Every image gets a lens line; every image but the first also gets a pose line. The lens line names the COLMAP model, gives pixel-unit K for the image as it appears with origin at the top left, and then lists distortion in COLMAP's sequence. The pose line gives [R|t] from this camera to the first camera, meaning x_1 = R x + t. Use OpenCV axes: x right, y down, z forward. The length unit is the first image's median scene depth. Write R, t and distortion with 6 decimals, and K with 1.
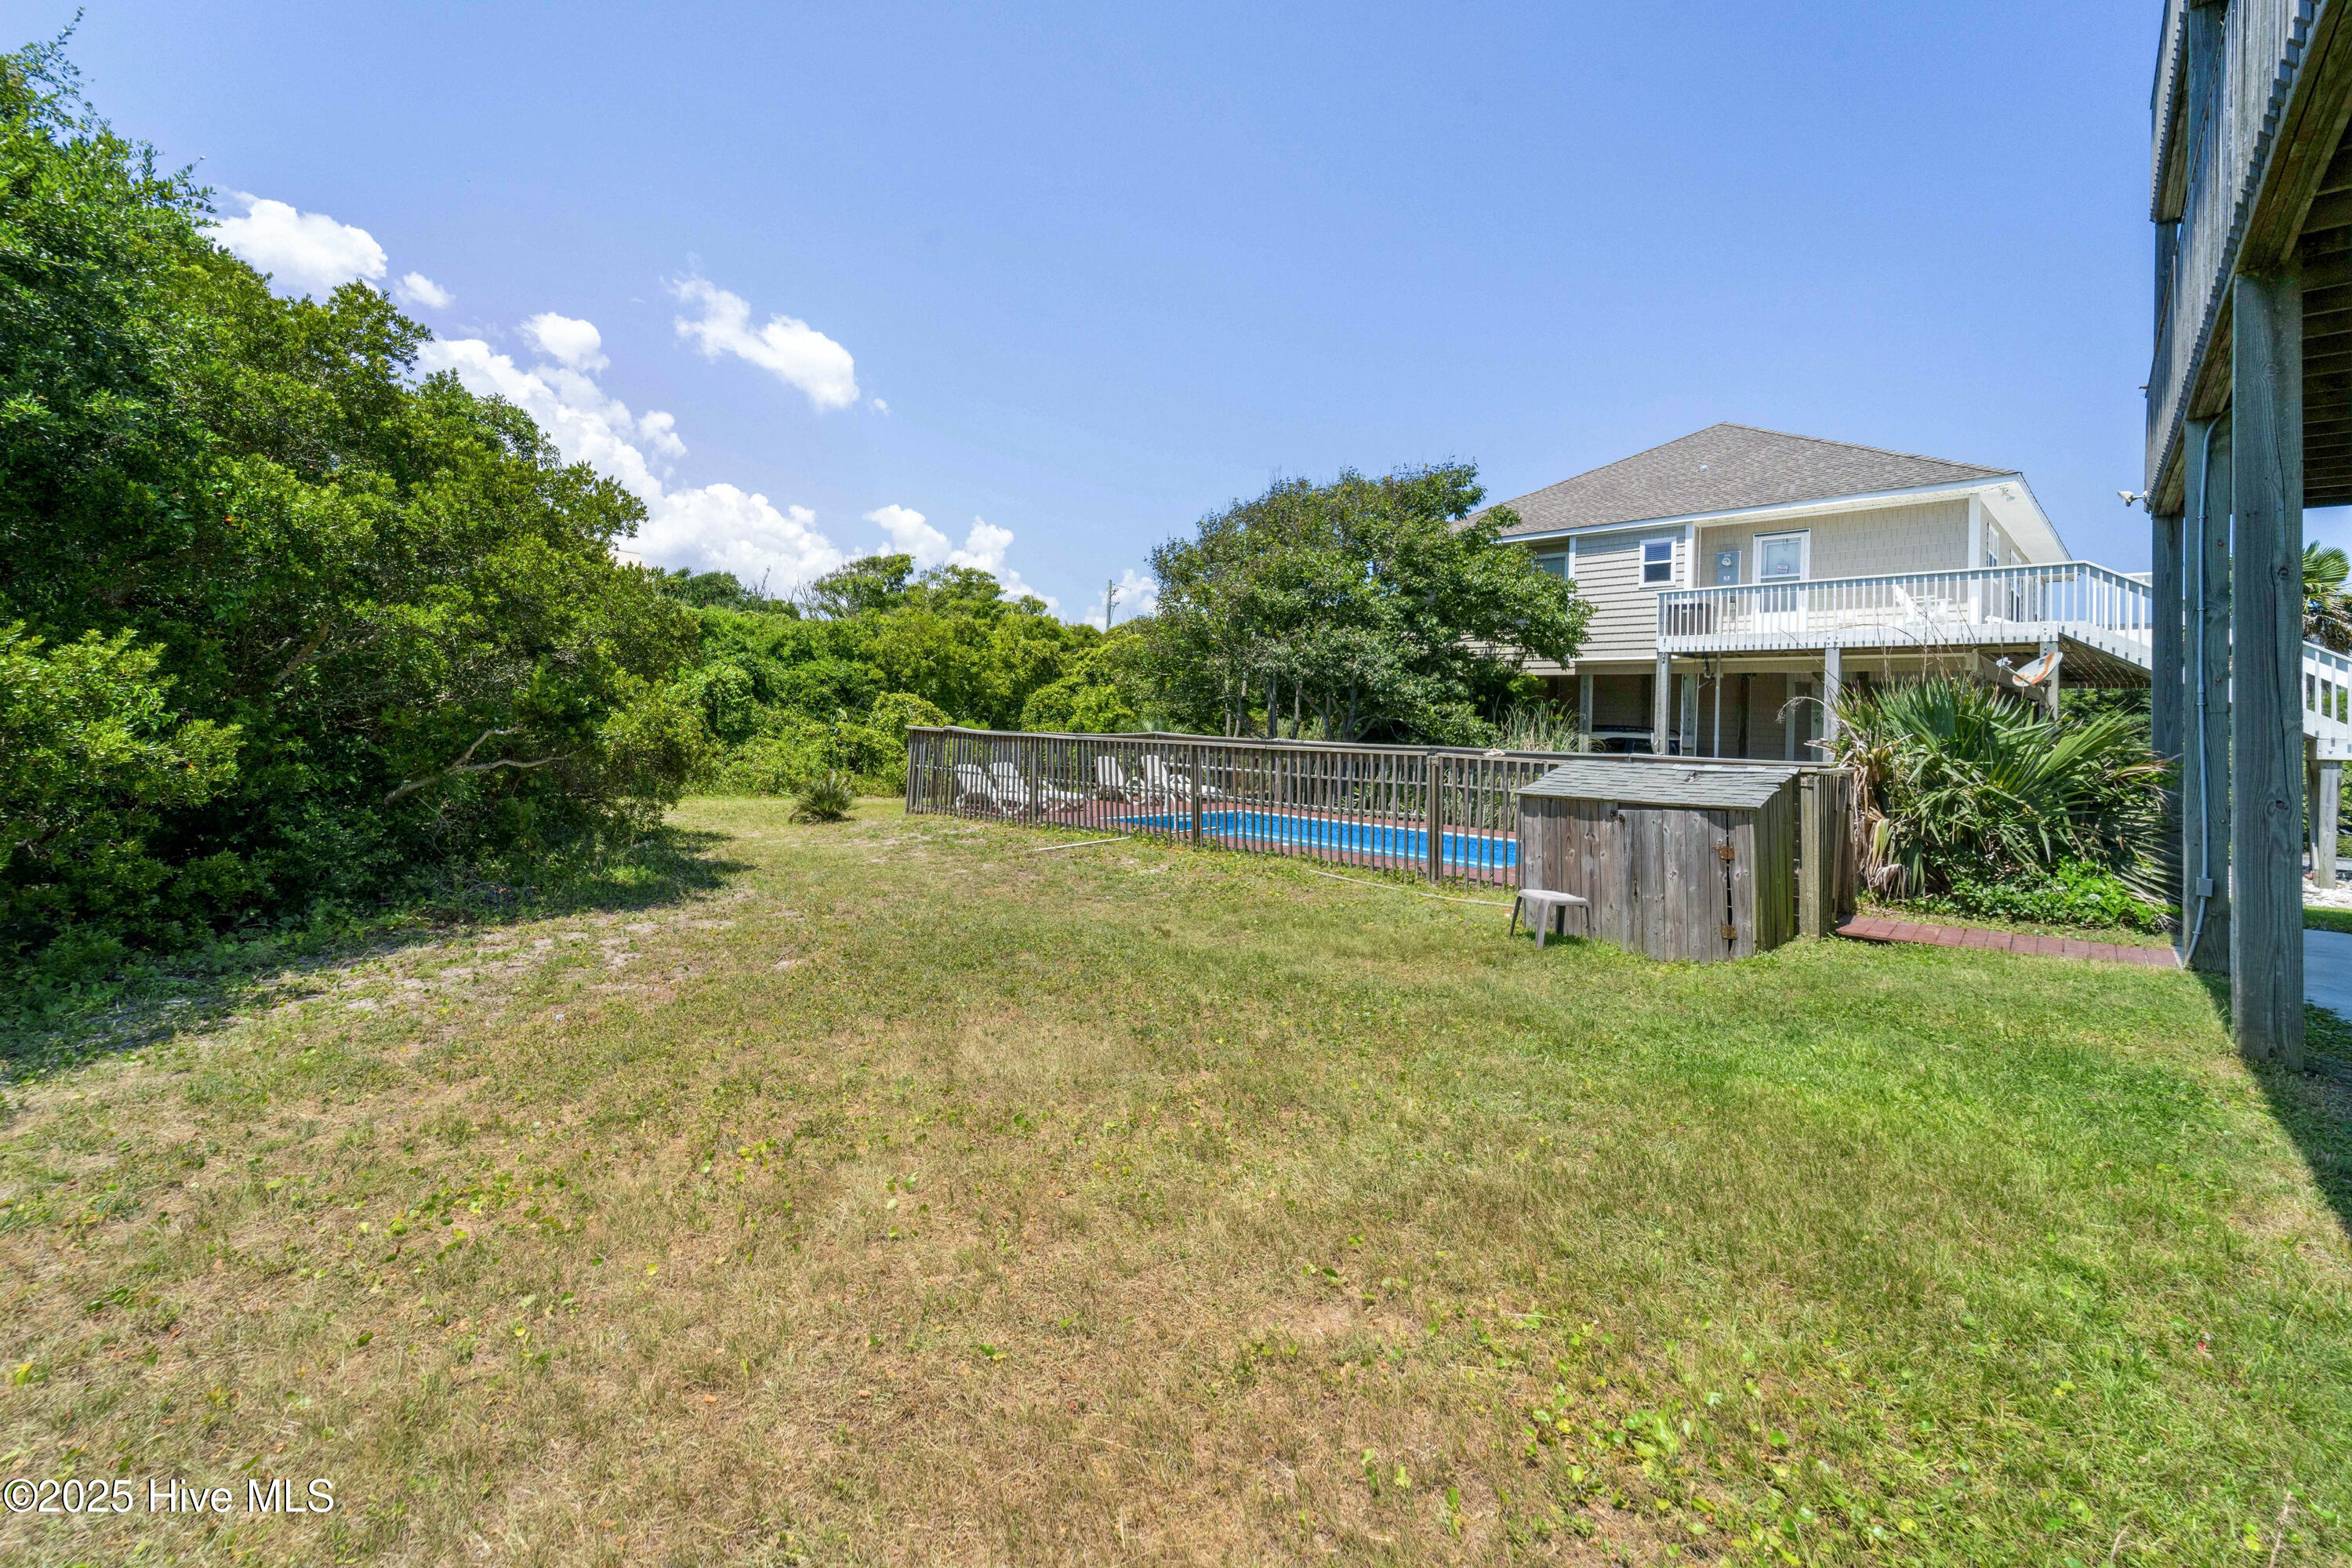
lens RADIAL K [[949.9, 0, 1152.7], [0, 949.9, 703.3], [0, 0, 1]] dist [0.004396, -0.001366]
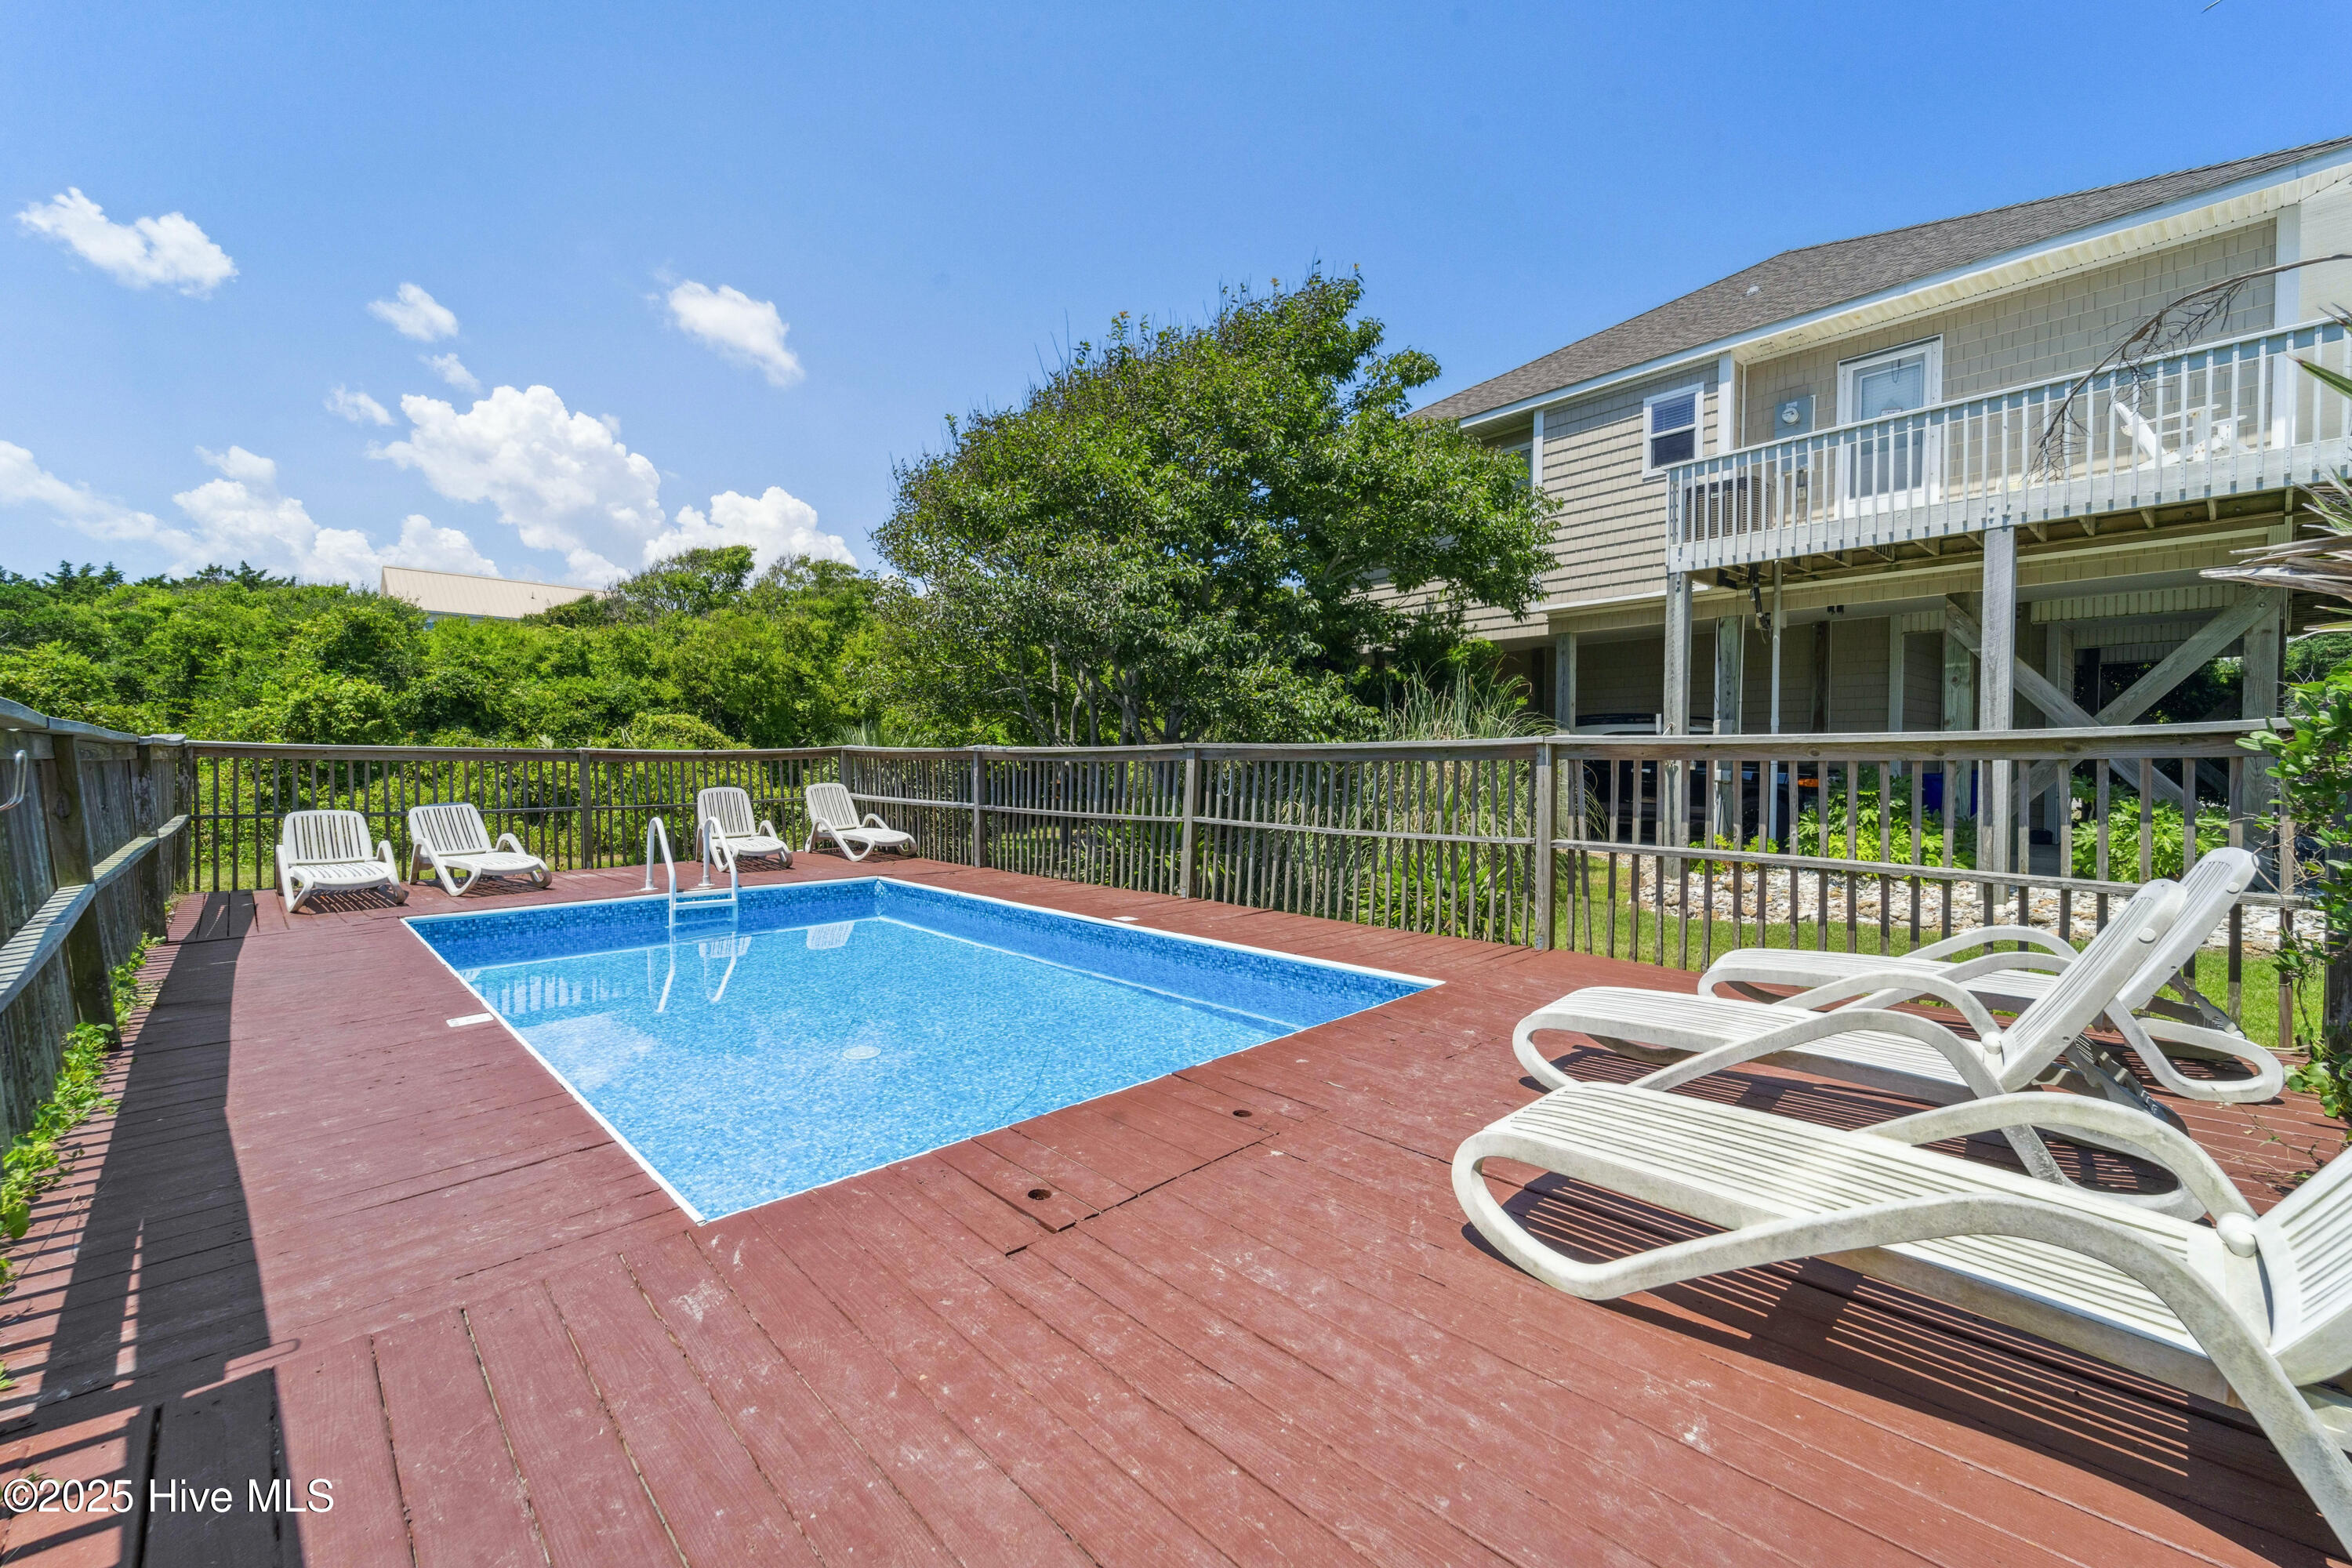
lens RADIAL K [[949.9, 0, 1173.2], [0, 949.9, 783.4], [0, 0, 1]] dist [0.004396, -0.001366]
pose [[0.998579, -0.033865, -0.041147, 0.235670], [0.035846, 0.998185, 0.048391, 0.032242], [0.039434, -0.049798, 0.997981, 0.382256]]
